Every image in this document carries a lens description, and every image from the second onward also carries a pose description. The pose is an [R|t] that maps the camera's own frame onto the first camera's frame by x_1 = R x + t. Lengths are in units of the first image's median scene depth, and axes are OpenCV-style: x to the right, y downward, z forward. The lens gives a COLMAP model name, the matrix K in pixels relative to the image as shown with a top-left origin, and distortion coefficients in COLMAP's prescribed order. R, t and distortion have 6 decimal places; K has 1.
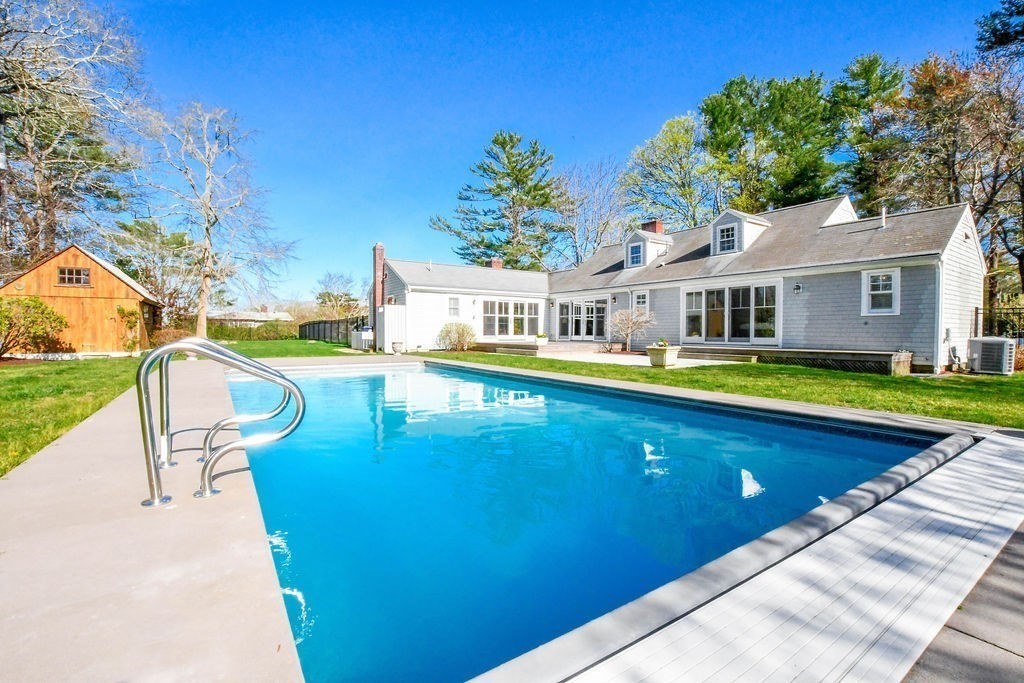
lens RADIAL K [[450.7, 0, 514.2], [0, 450.7, 340.1], [0, 0, 1]] dist [-0.030703, 0.003076]
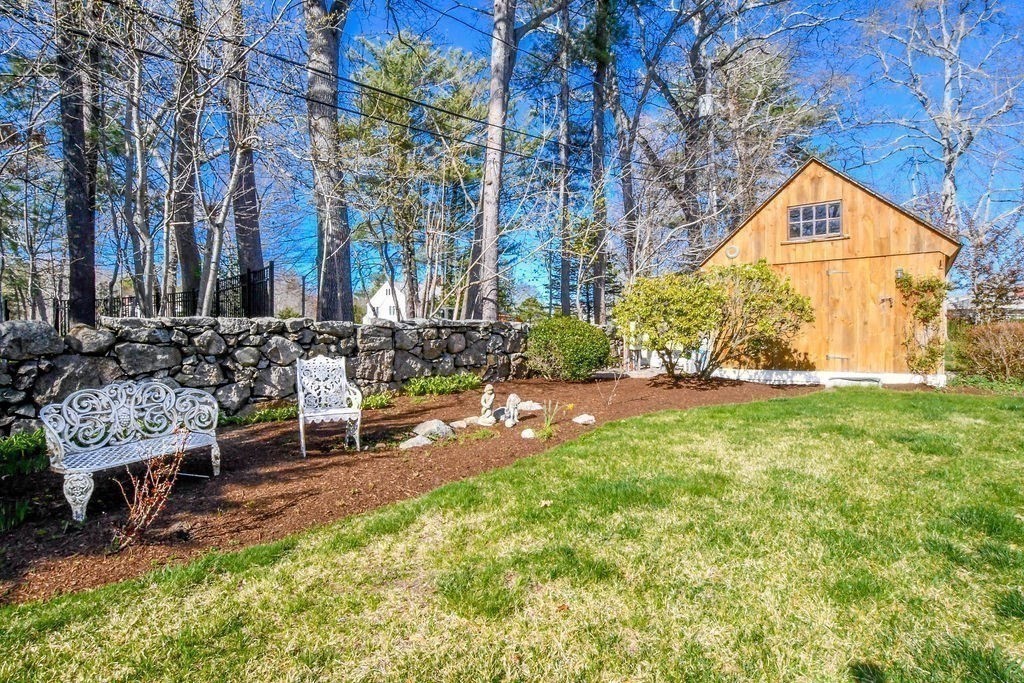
lens RADIAL K [[529.4, 0, 516.3], [0, 529.4, 339.1], [0, 0, 1]] dist [0.001455, 0.000978]
pose [[0.352555, 0.005292, -0.935776, -1.282513], [-0.007013, 0.999971, 0.003013, -0.017920], [0.935765, 0.005501, 0.352582, 1.073316]]
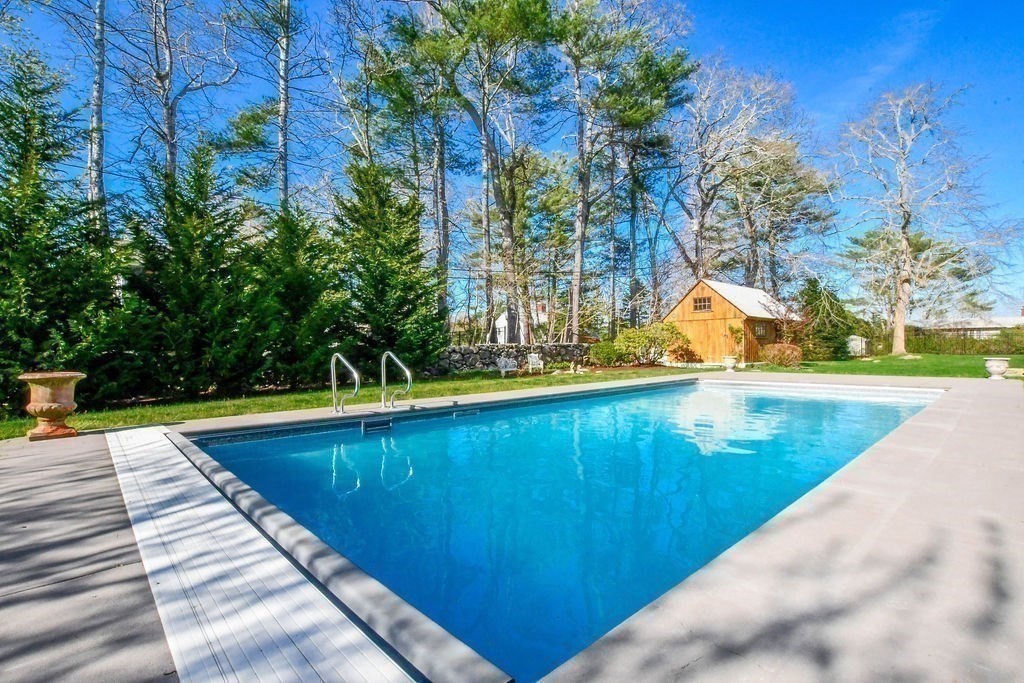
lens RADIAL K [[483.1, 0, 510.2], [0, 483.1, 341.4], [0, 0, 1]] dist [-0.026906, -0.000146]
pose [[0.154824, -0.017111, -0.987794, 0.734295], [-0.007660, 0.999799, -0.018520, -0.008683], [0.987912, 0.010434, 0.154662, 0.506767]]
